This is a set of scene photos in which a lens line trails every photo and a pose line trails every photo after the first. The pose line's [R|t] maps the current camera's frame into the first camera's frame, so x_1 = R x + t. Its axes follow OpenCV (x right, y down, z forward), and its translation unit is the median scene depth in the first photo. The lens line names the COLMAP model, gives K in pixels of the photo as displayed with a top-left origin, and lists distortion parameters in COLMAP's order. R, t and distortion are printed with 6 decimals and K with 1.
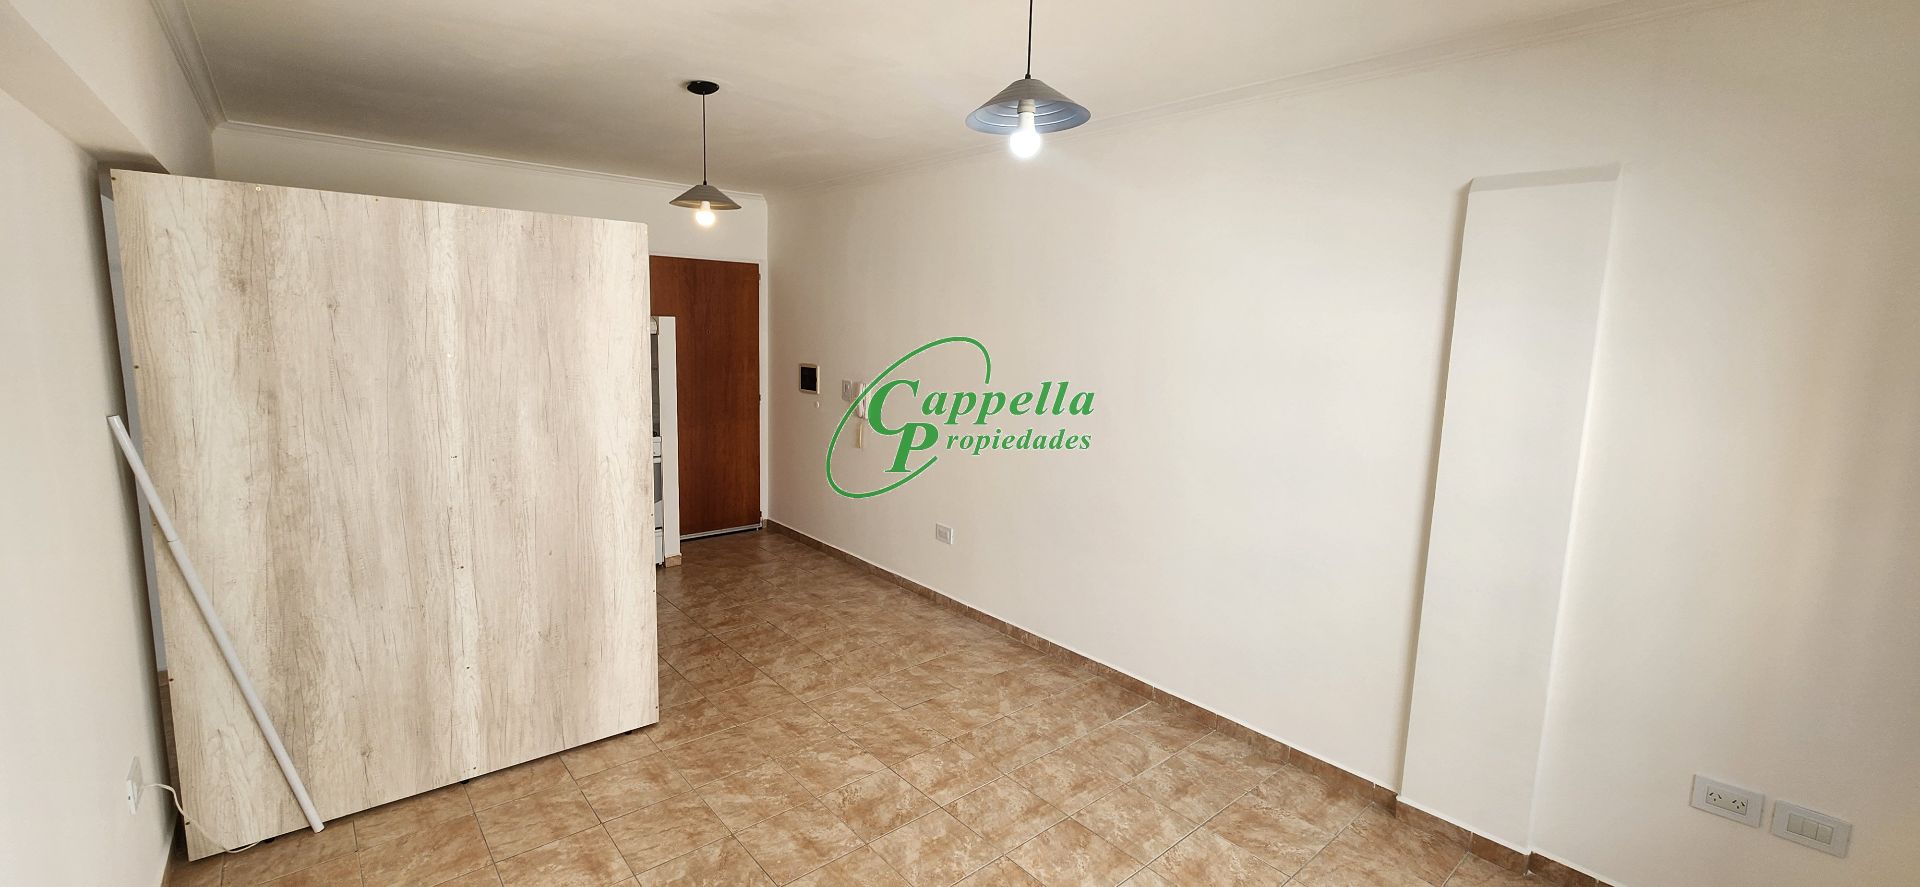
lens RADIAL K [[775.2, 0, 948.9], [0, 775.2, 427.8], [0, 0, 1]] dist [0.001130, -0.000618]
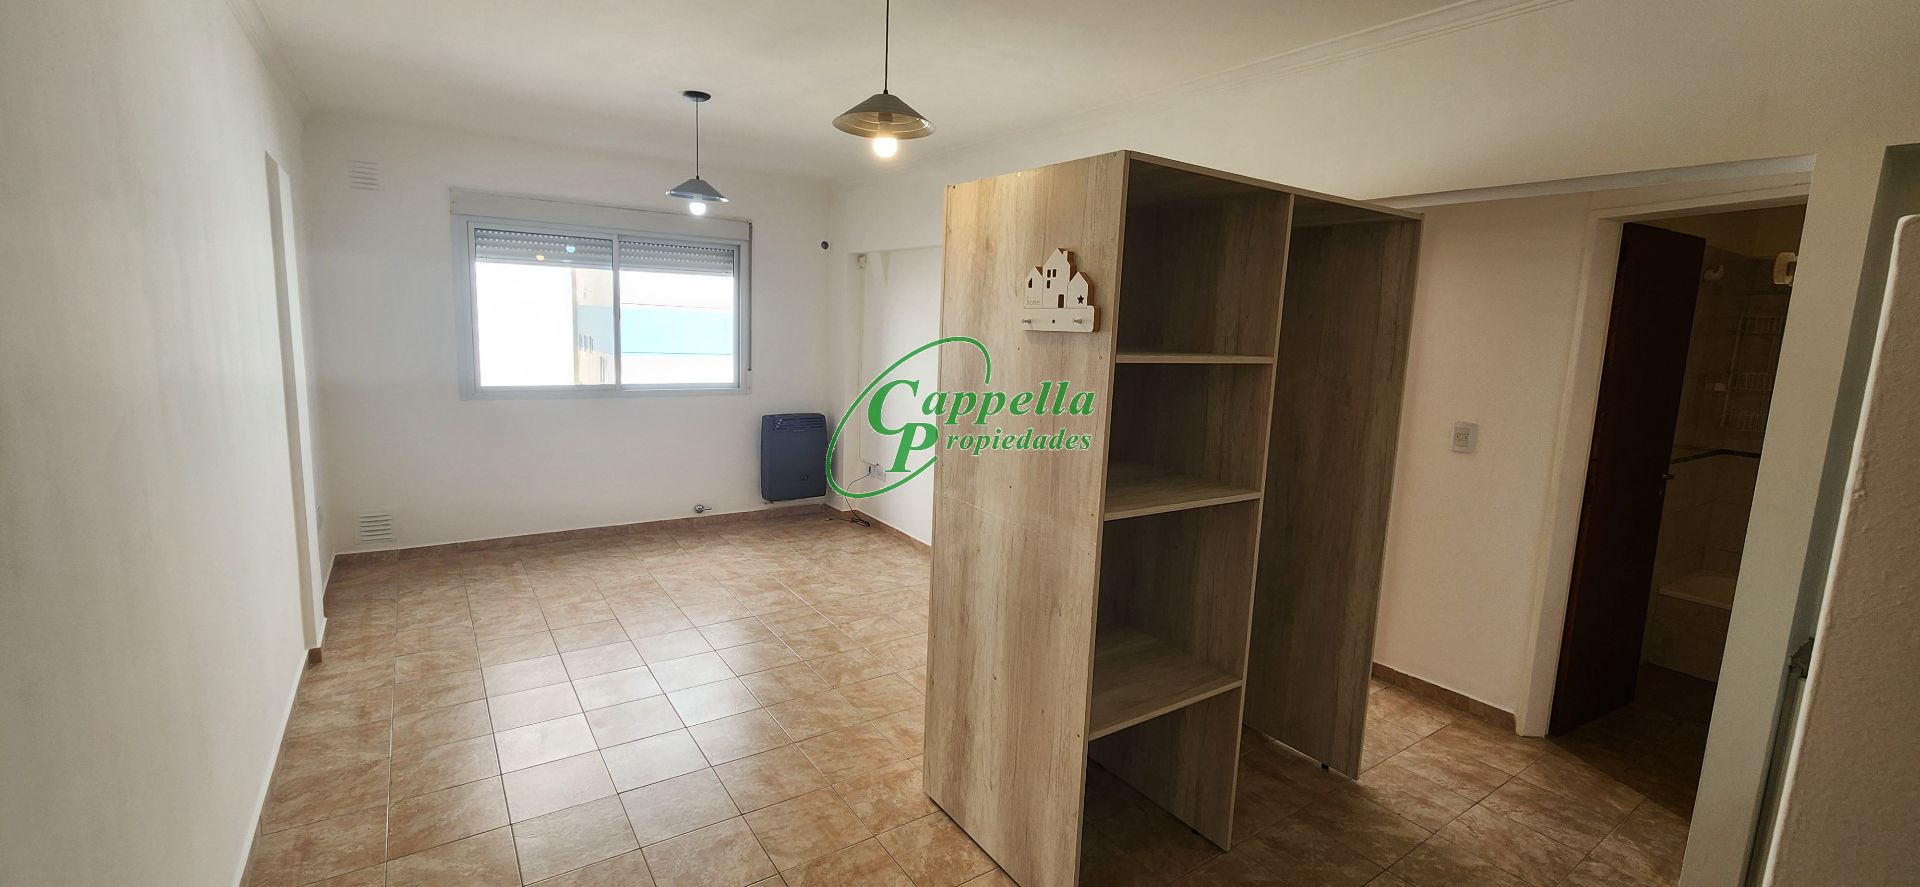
lens RADIAL K [[775.2, 0, 948.9], [0, 775.2, 427.8], [0, 0, 1]] dist [0.001130, -0.000618]
pose [[-0.991908, -0.080018, 0.098569, -0.520653], [-0.050555, 0.961112, 0.271492, -0.252707], [-0.116460, 0.264312, -0.957380, 1.940822]]
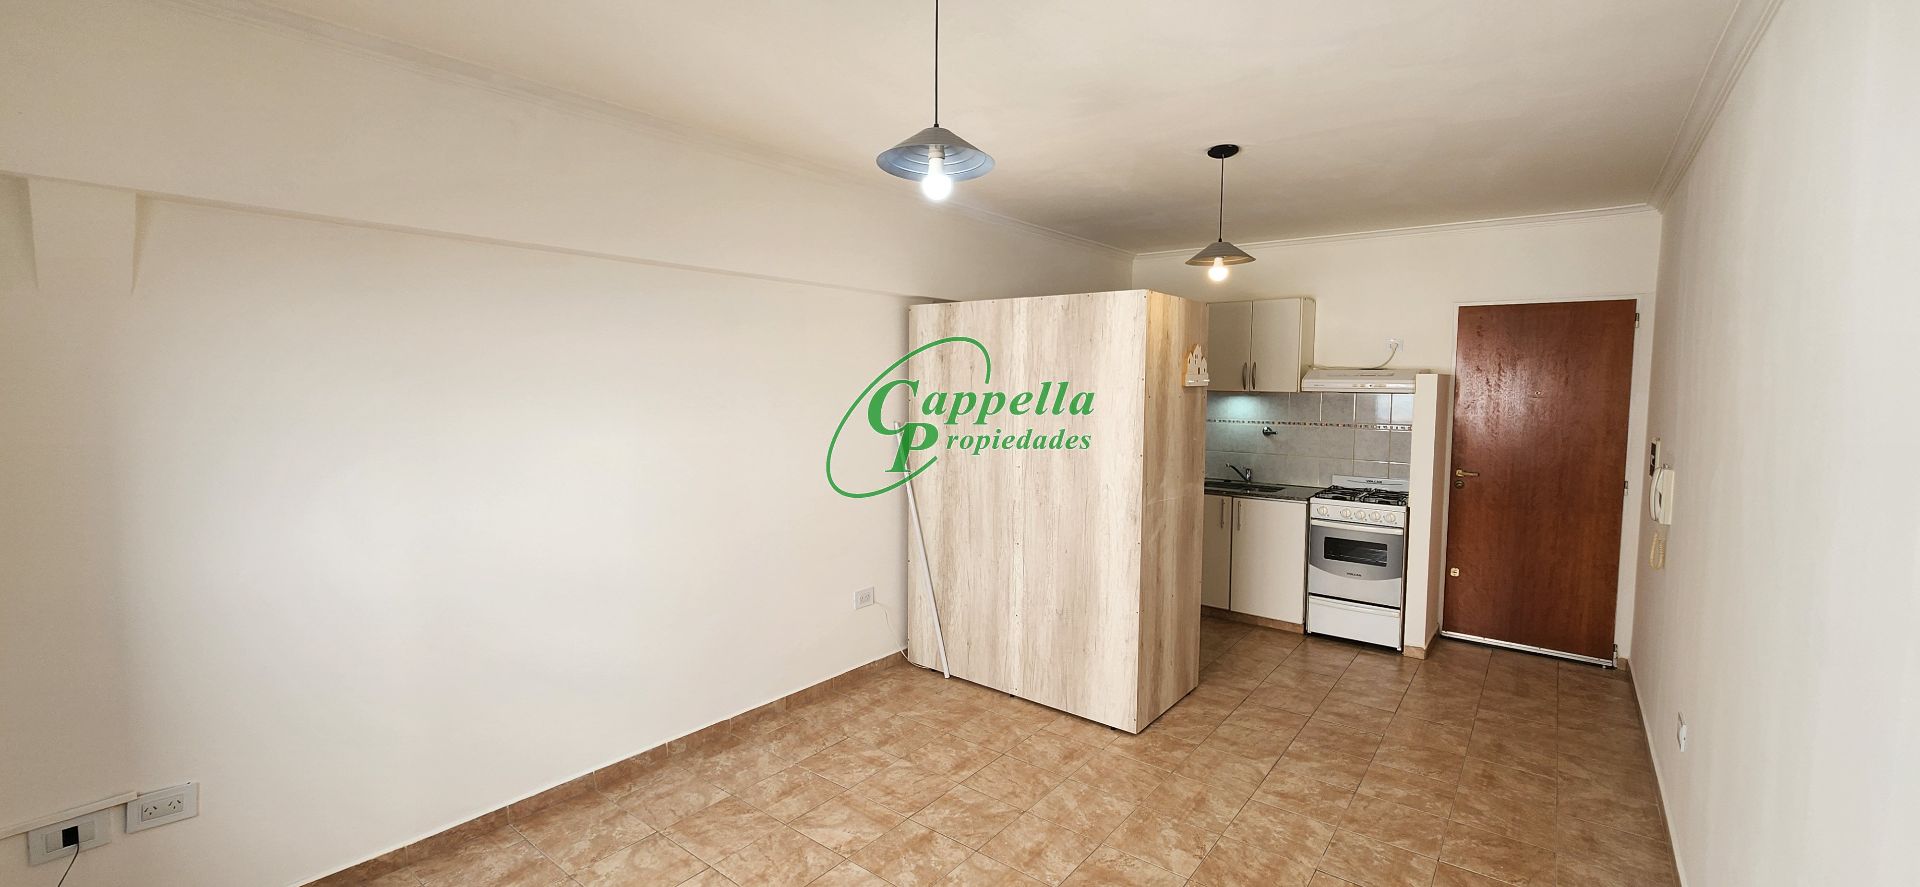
lens RADIAL K [[775.2, 0, 948.9], [0, 775.2, 427.8], [0, 0, 1]] dist [0.001130, -0.000618]
pose [[0.195664, 0.037690, -0.979946, 0.730052], [-0.134205, 0.990889, 0.011315, -0.033165], [0.971445, 0.129299, 0.198939, 0.535693]]
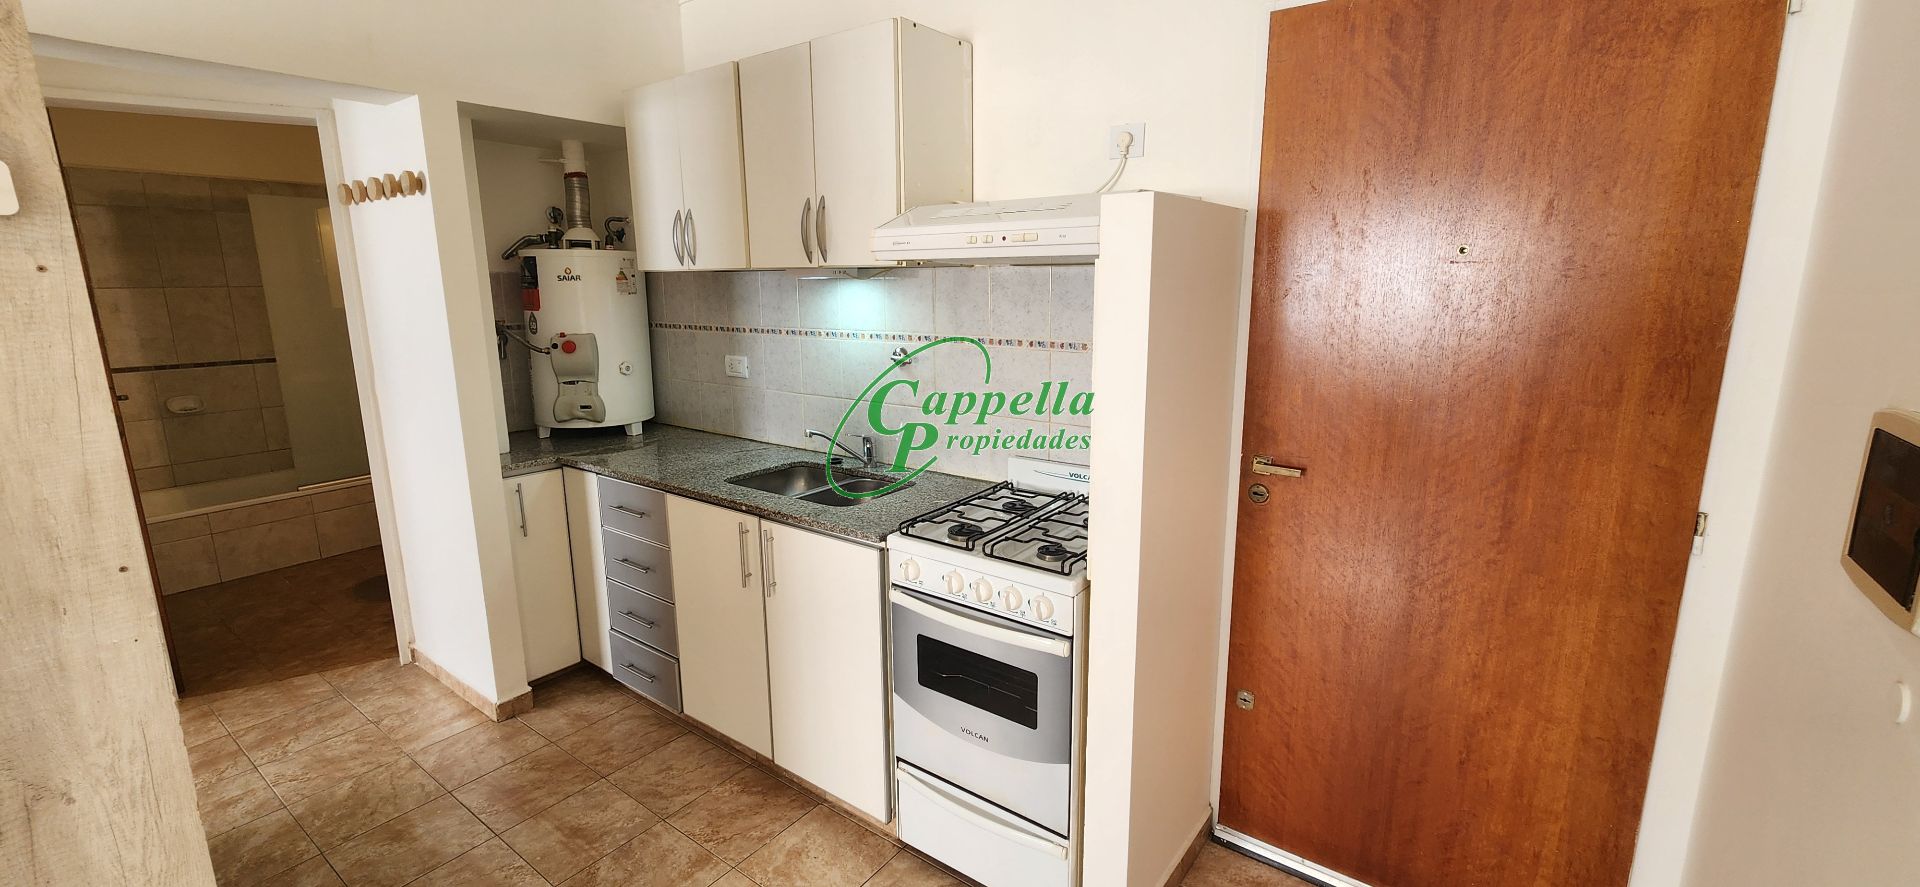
lens RADIAL K [[775.2, 0, 948.9], [0, 775.2, 427.8], [0, 0, 1]] dist [0.001130, -0.000618]
pose [[0.225437, 0.158935, -0.961206, -0.161947], [-0.116279, 0.983941, 0.135423, -0.160754], [0.967294, 0.081239, 0.240297, 1.579980]]
